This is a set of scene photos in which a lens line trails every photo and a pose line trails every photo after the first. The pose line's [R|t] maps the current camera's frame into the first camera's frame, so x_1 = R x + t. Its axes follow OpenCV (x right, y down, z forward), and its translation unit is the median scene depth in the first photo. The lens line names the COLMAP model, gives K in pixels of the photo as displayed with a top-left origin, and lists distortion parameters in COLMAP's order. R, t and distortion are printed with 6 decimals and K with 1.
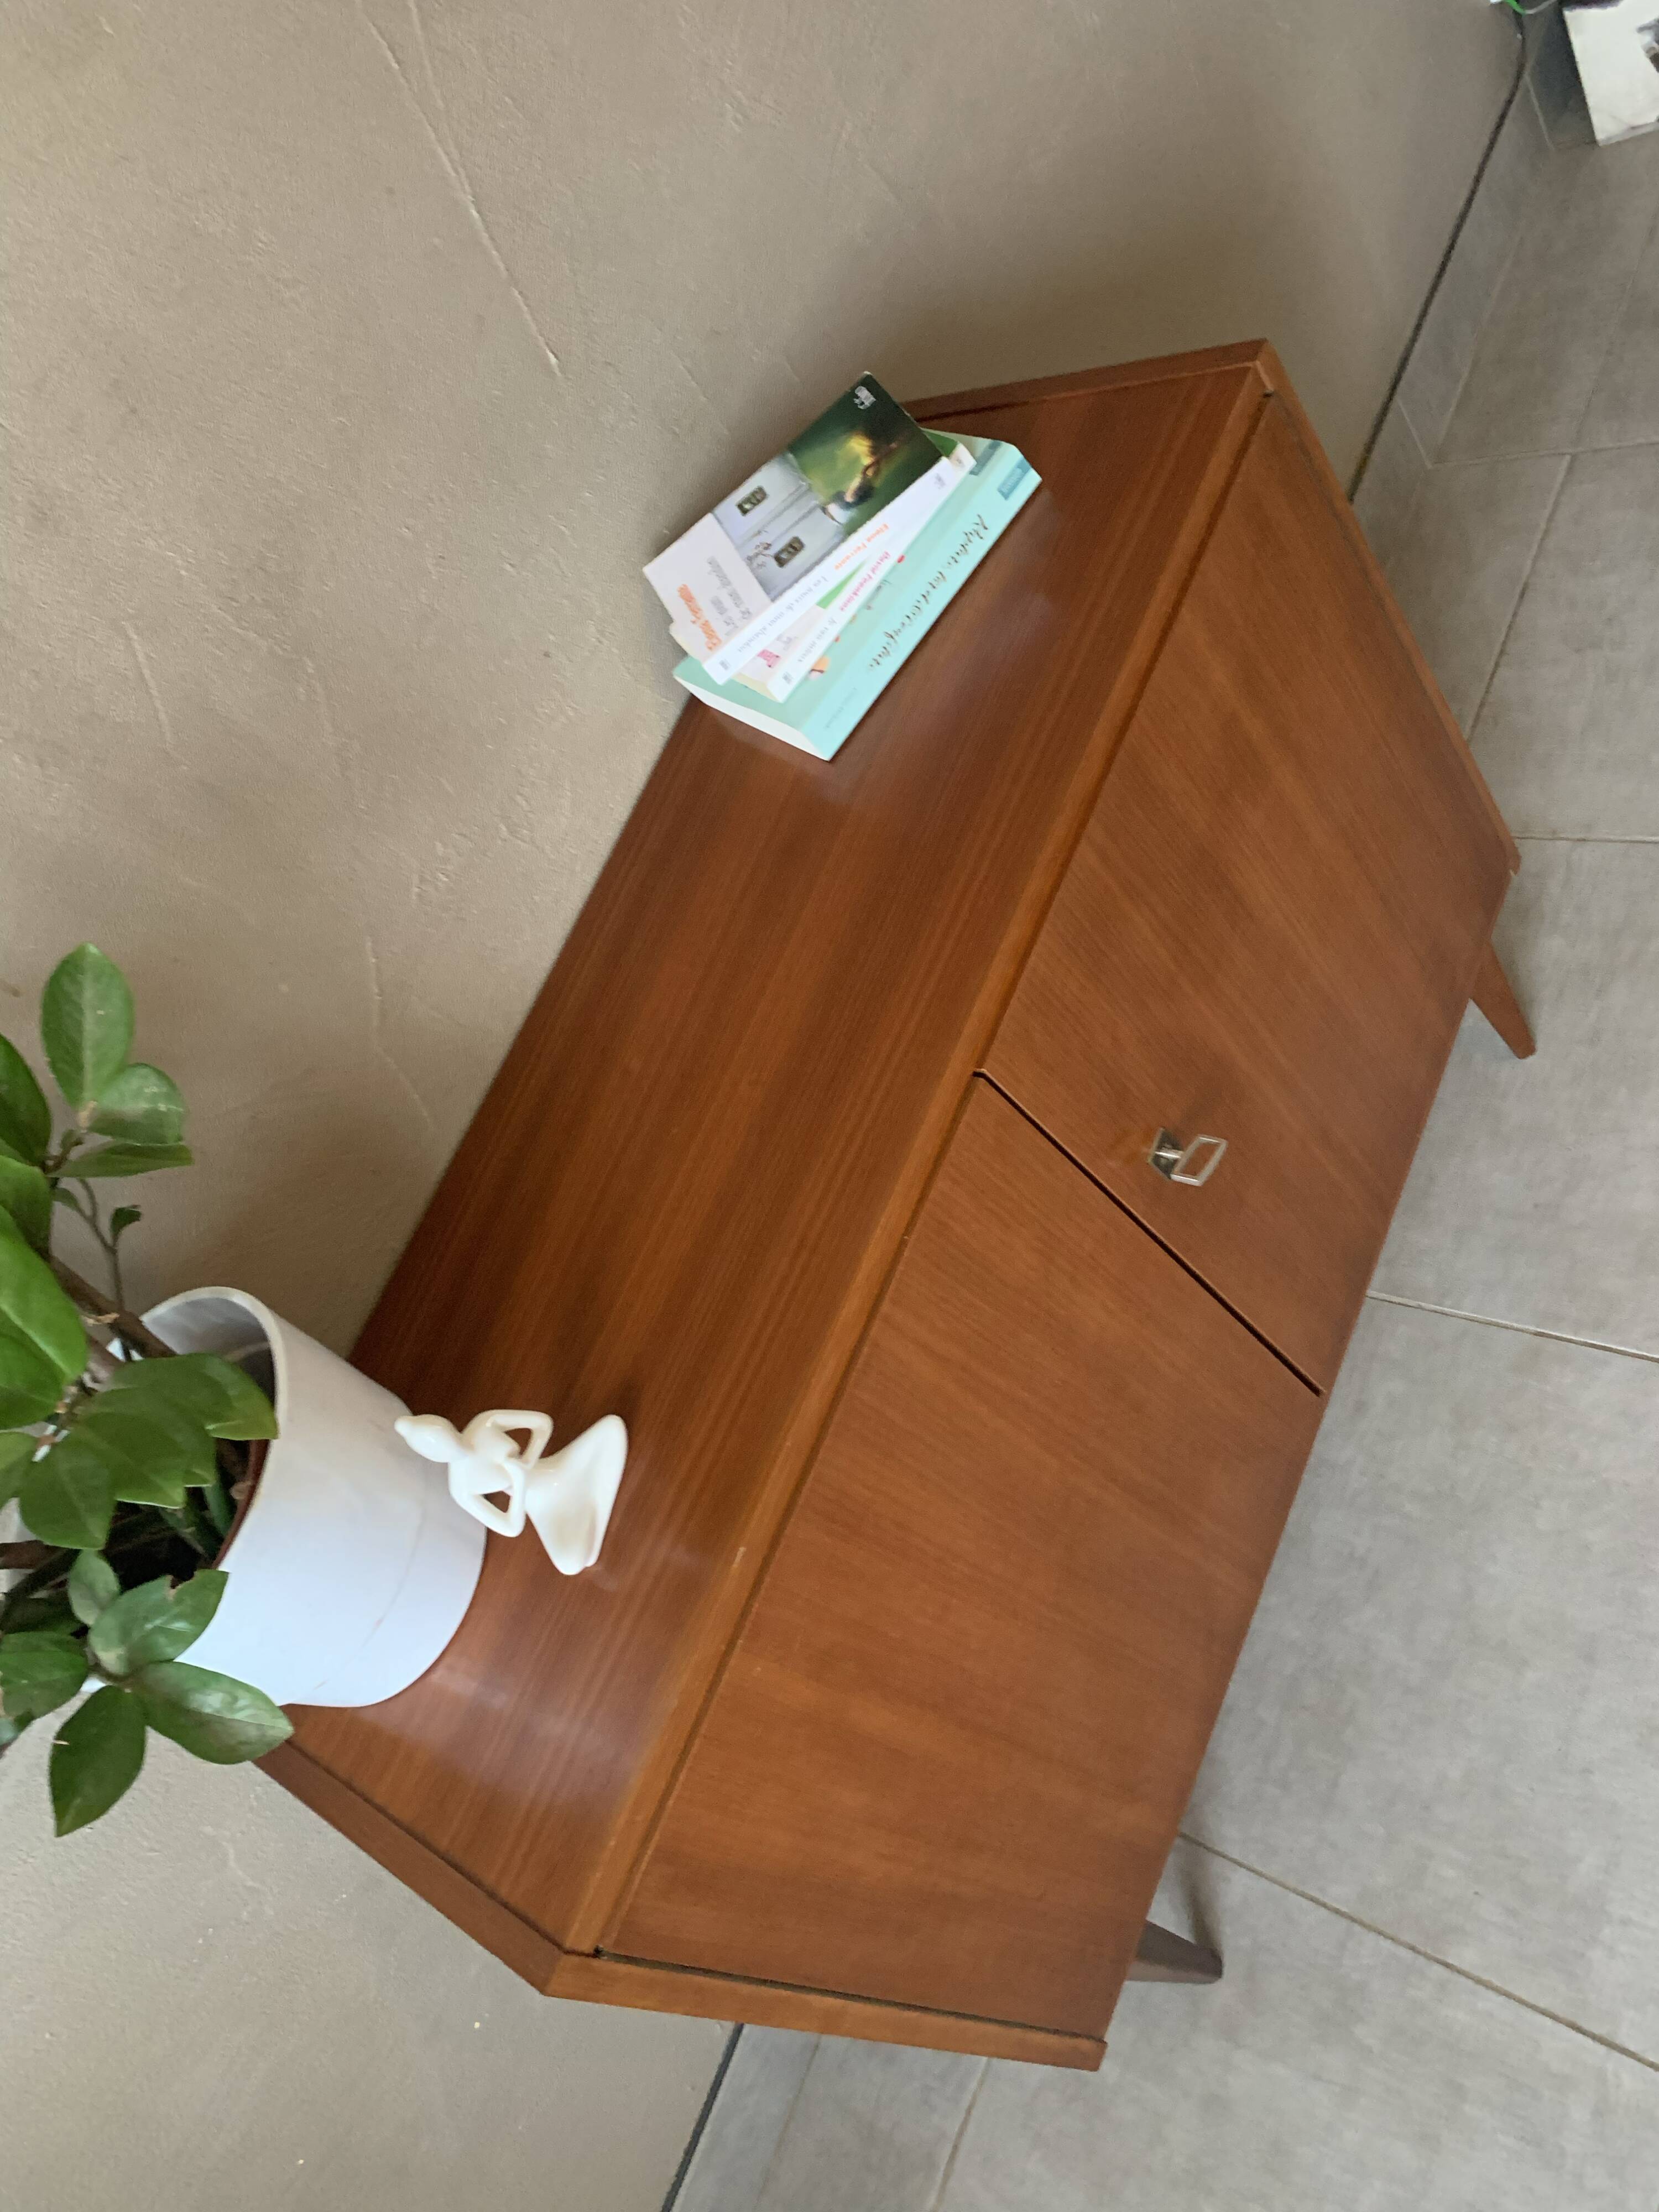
lens RADIAL K [[1708.3, 0, 827.3], [0, 1708.3, 1089.0], [0, 0, 1]] dist [0.006716, -0.004325]
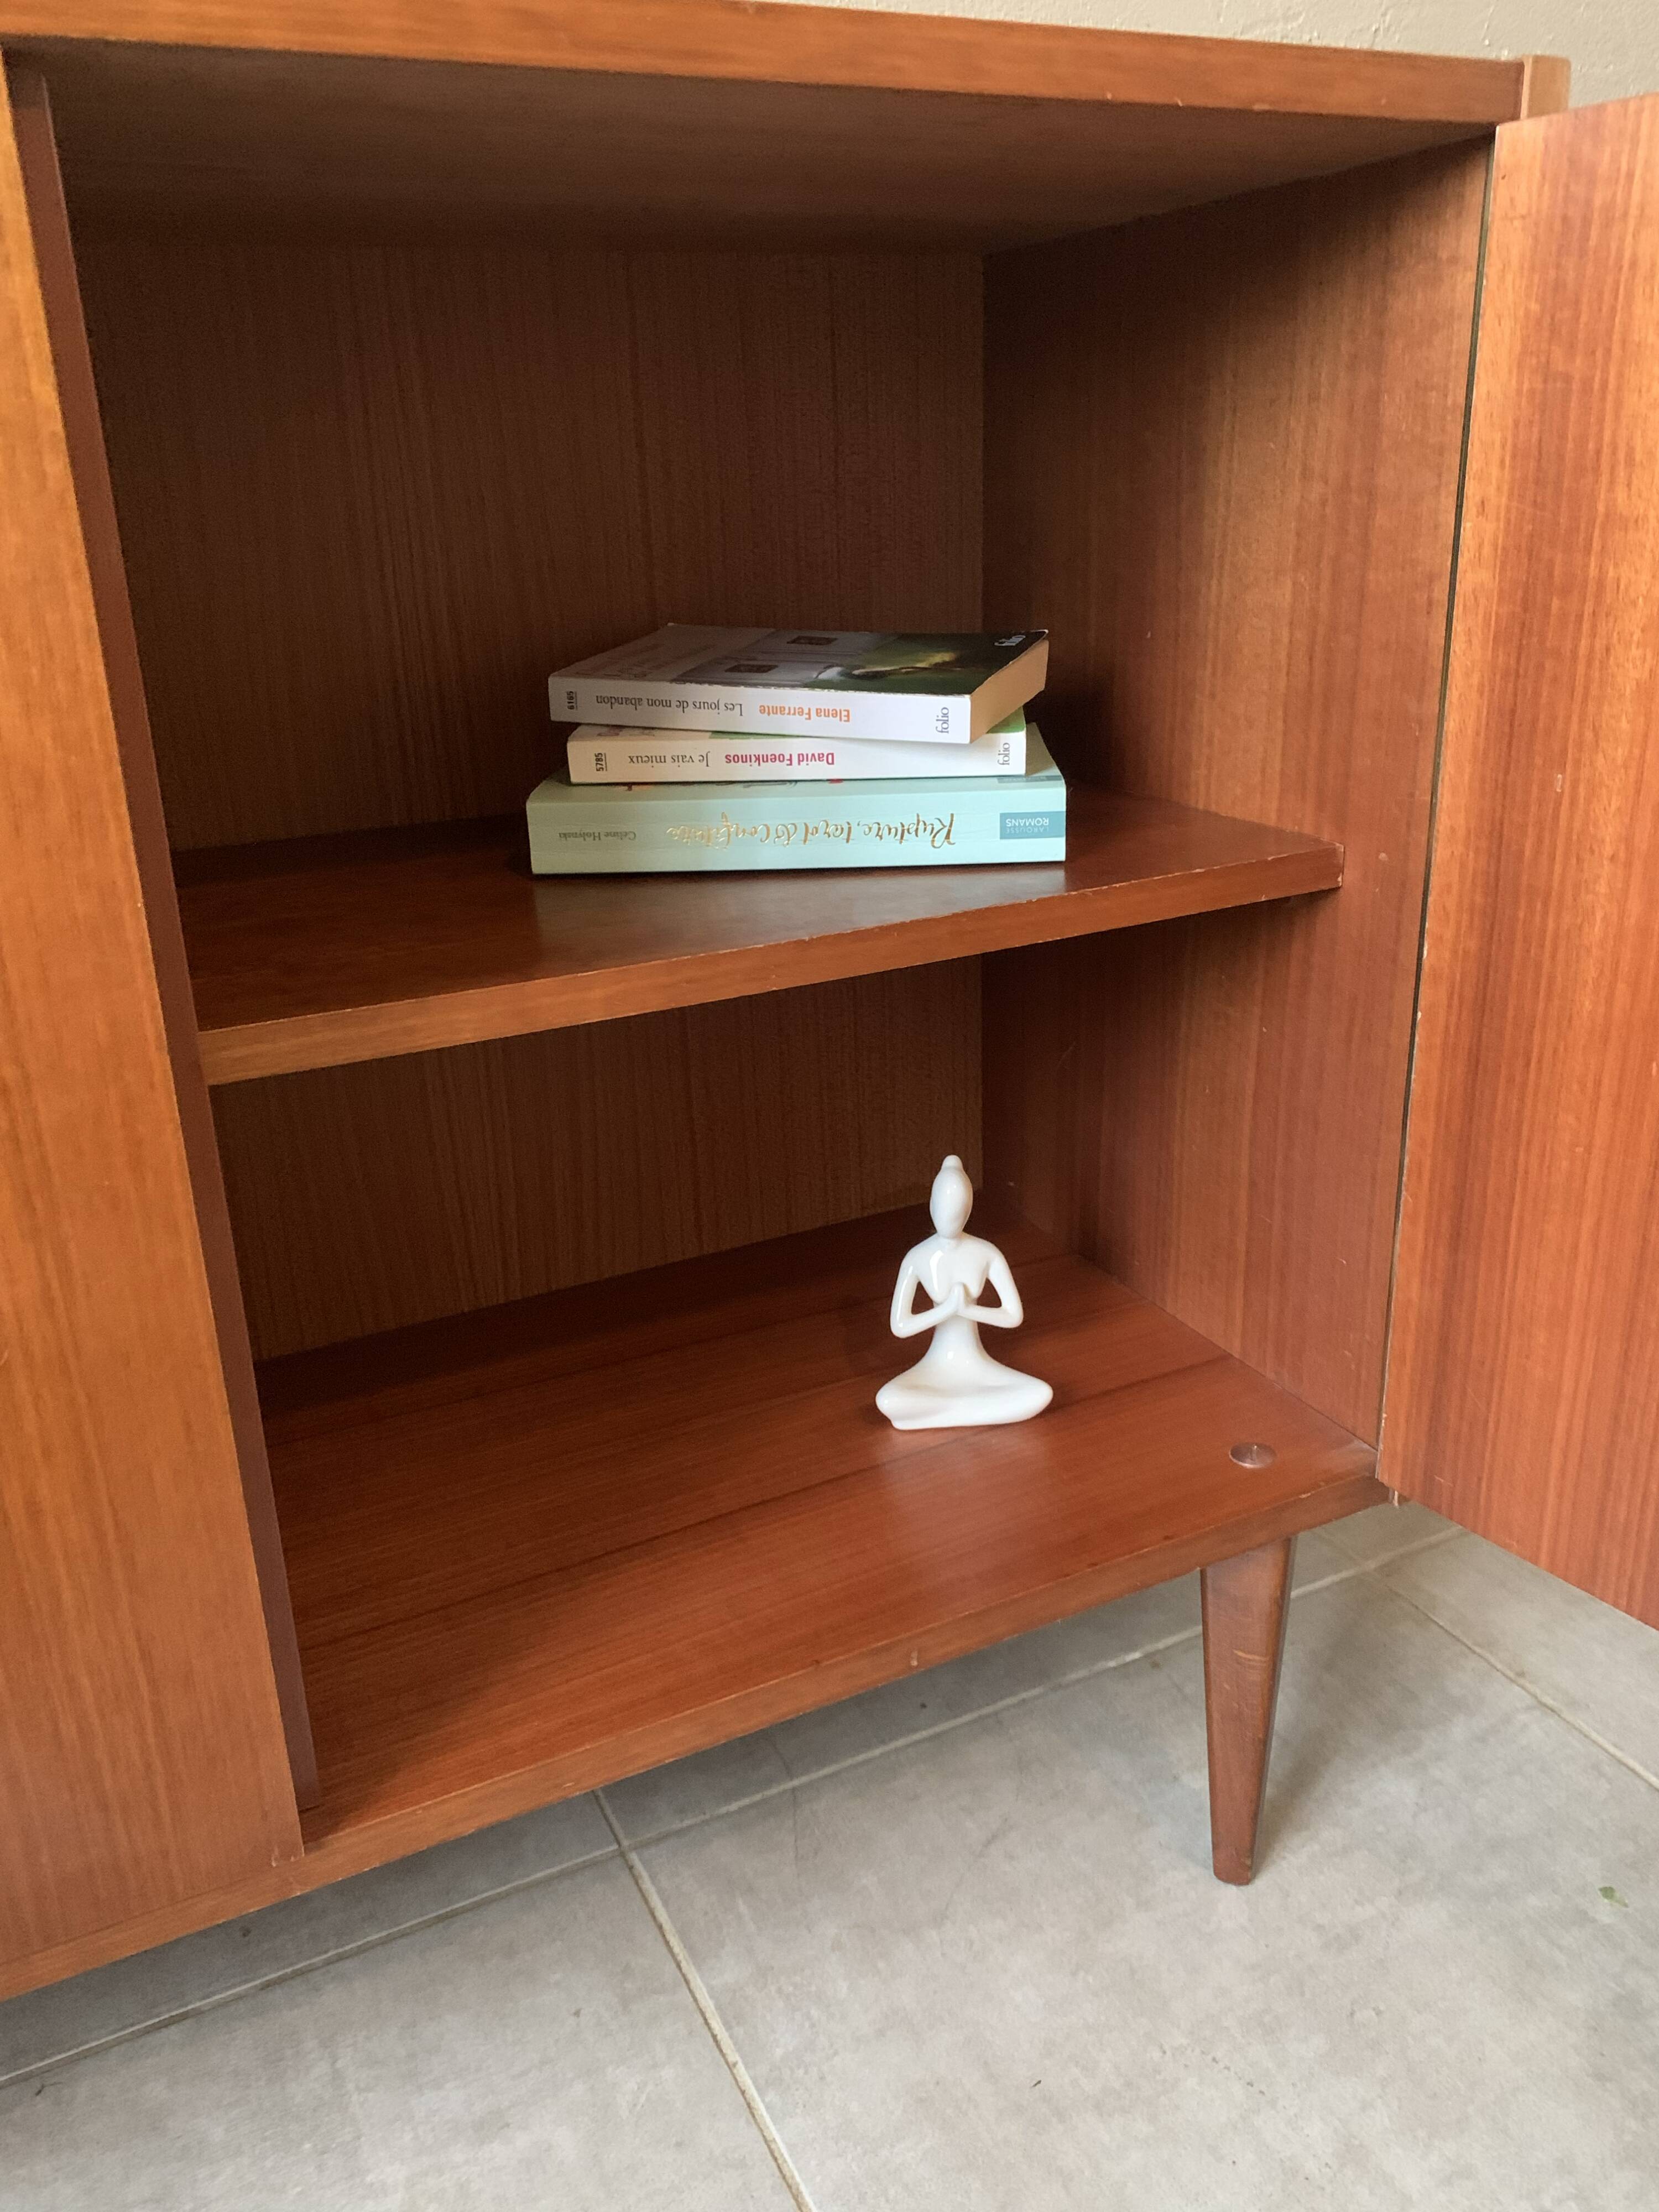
lens RADIAL K [[1711.5, 0, 837.2], [0, 1711.5, 1091.6], [0, 0, 1]] dist [-0.000093, 0.006670]
pose [[0.697722, 0.663912, -0.269082, 0.373506], [-0.715273, 0.624874, -0.312916, 0.099656], [-0.039606, 0.410796, 0.910867, 0.509762]]
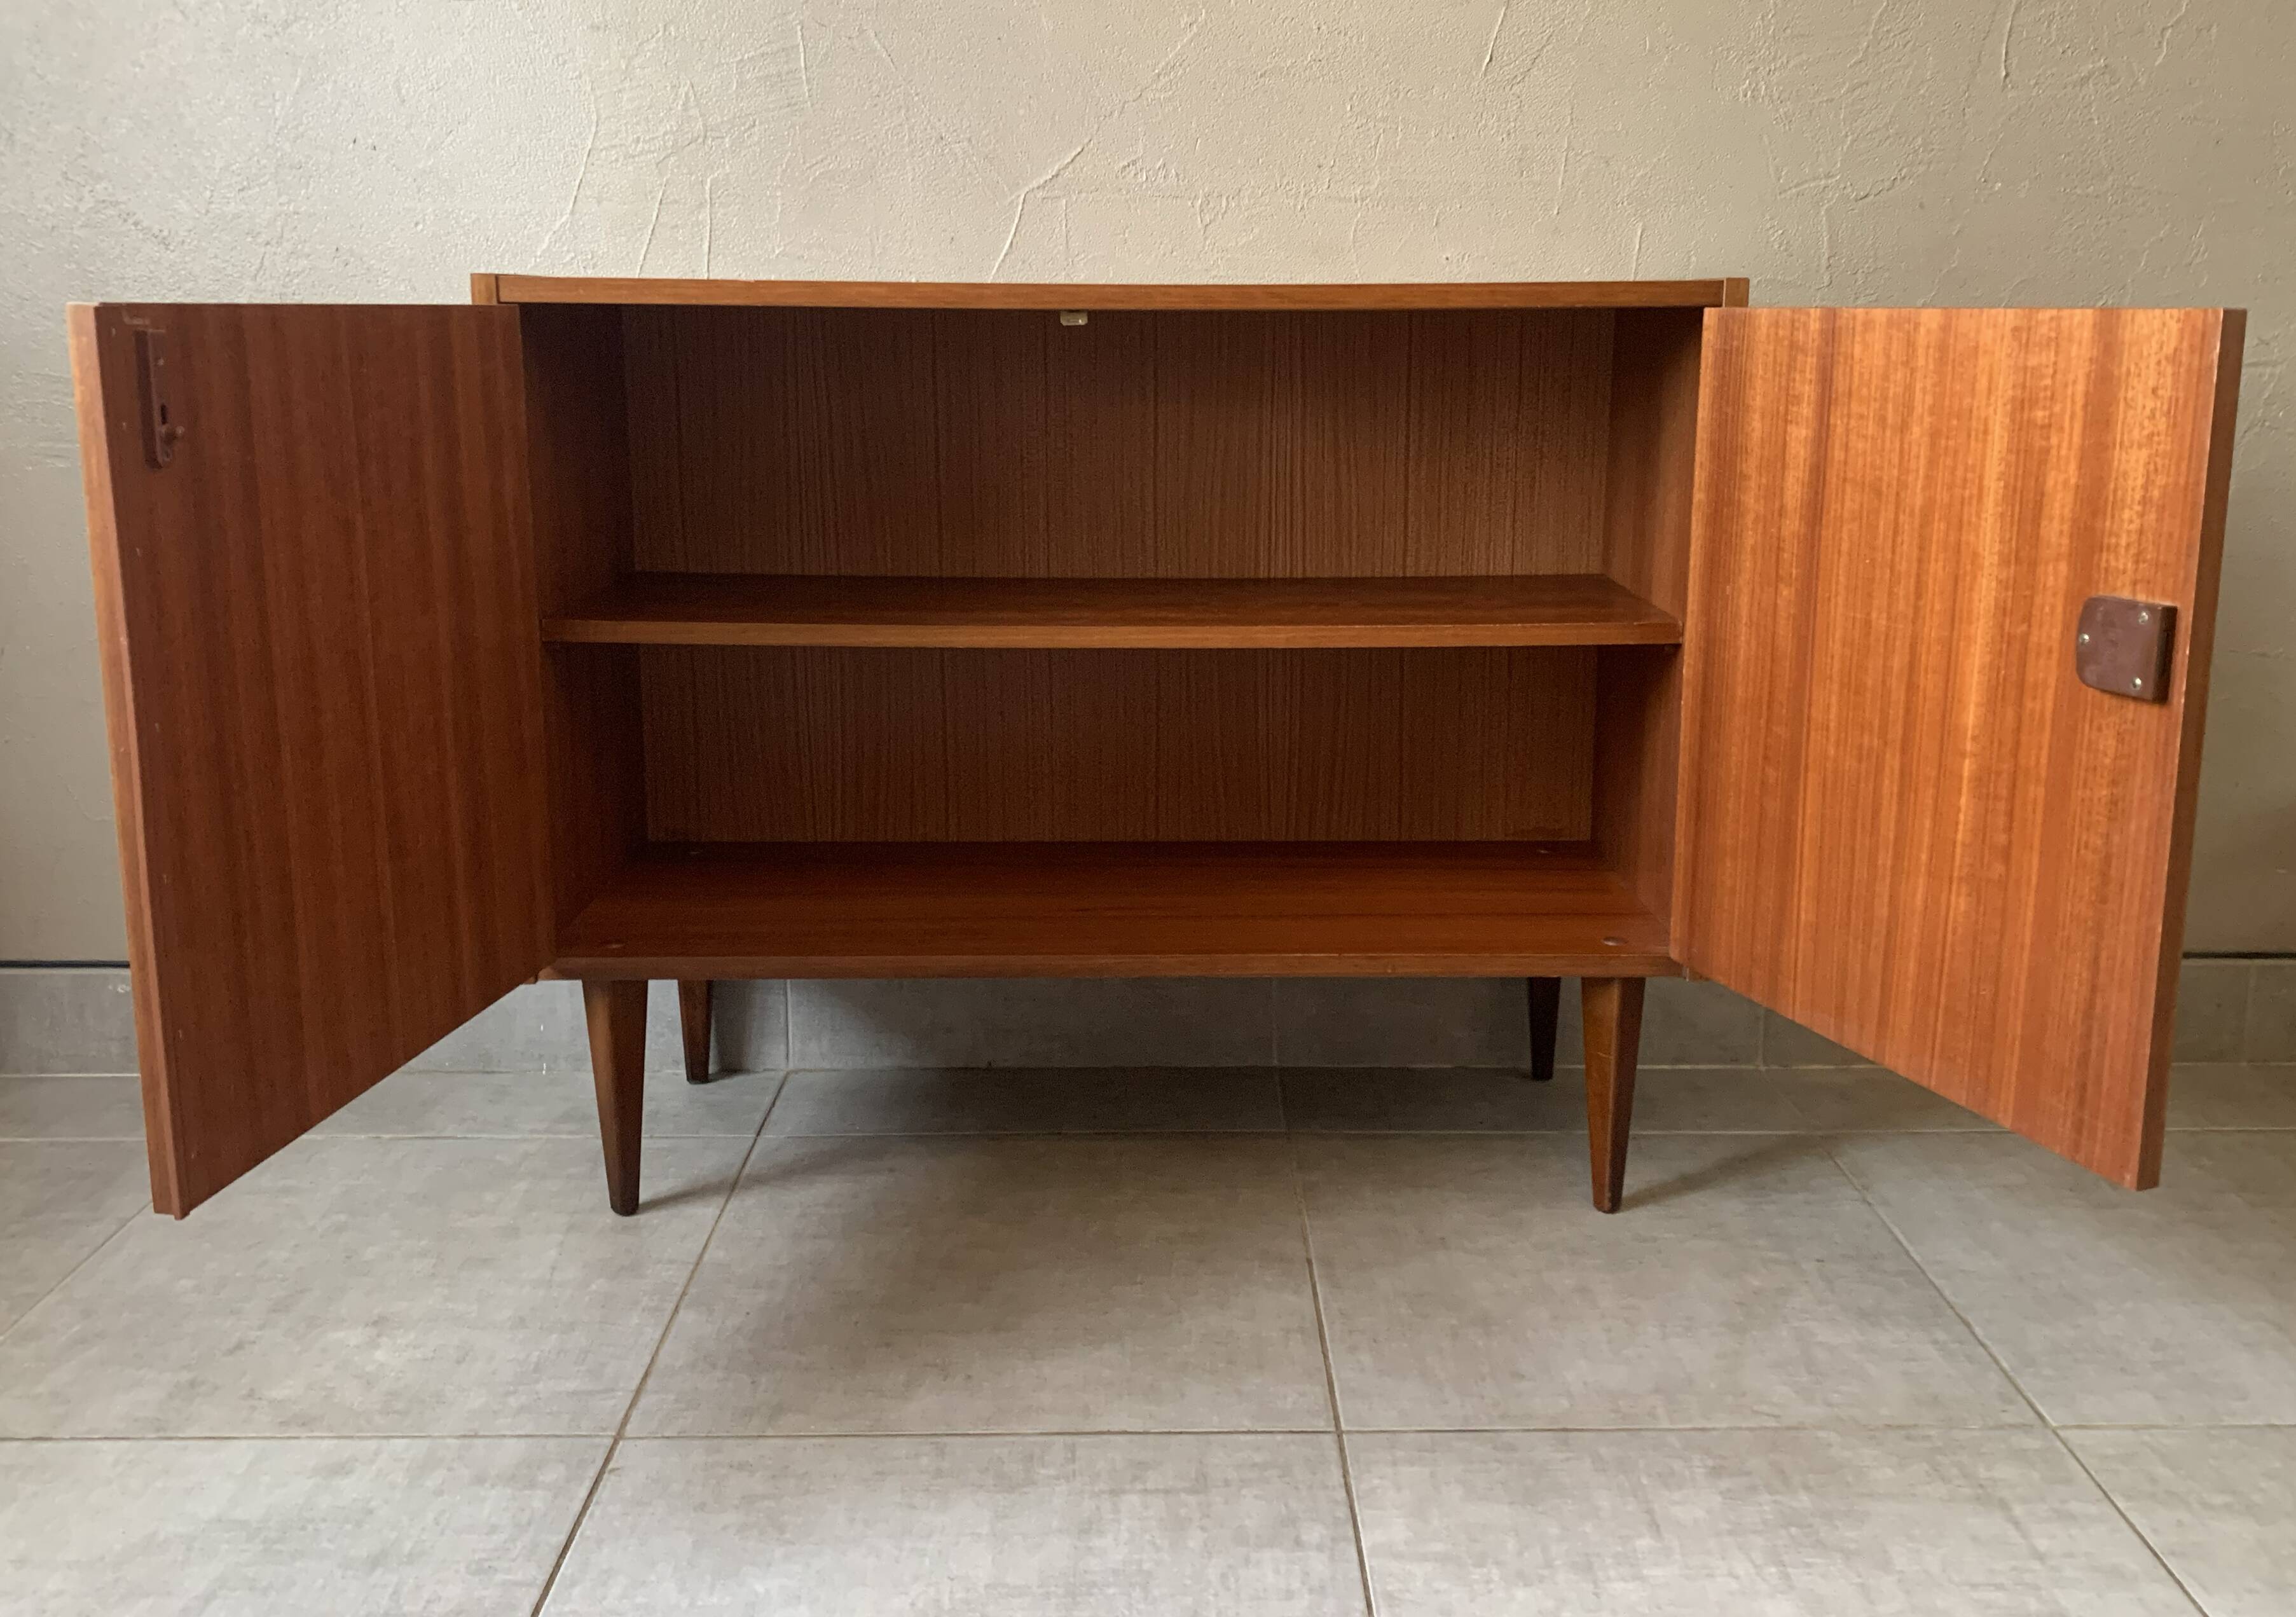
lens RADIAL K [[1968.9, 0, 1178.1], [0, 1968.9, 677.0], [0, 0, 1]] dist [0.024576, -0.011690]
pose [[0.408520, 0.676759, -0.612461, 0.955539], [-0.878668, 0.473236, -0.063166, 0.138692], [0.247091, 0.563955, 0.787973, -0.083390]]
